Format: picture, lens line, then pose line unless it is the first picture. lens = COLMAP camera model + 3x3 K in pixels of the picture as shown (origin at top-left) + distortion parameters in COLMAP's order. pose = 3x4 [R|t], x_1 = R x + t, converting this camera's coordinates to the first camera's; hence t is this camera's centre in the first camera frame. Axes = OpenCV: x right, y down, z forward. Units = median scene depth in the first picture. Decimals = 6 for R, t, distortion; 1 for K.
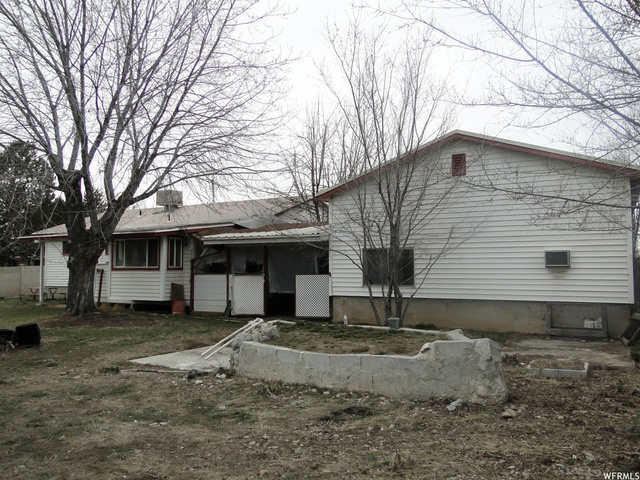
lens RADIAL K [[533.0, 0, 320.0], [0, 533.0, 240.0], [0, 0, 1]] dist [0.038015, 0.001560]
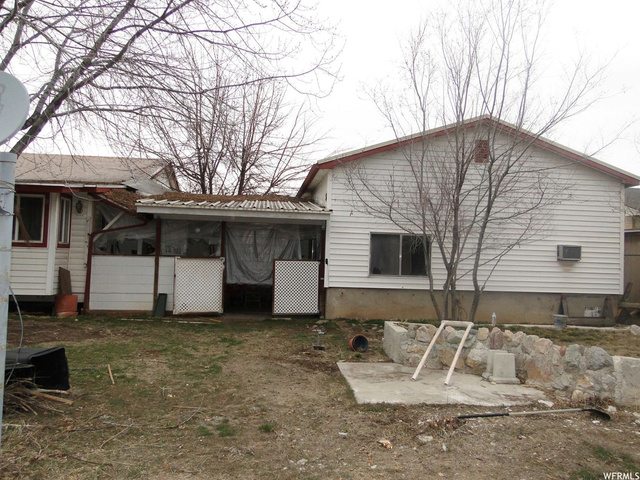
lens RADIAL K [[533.0, 0, 320.0], [0, 533.0, 240.0], [0, 0, 1]] dist [0.038015, 0.001560]
pose [[0.805368, 0.045496, 0.591027, -0.460987], [-0.064726, 0.997838, 0.011389, 0.022633], [-0.589231, -0.047427, 0.806571, 0.337304]]
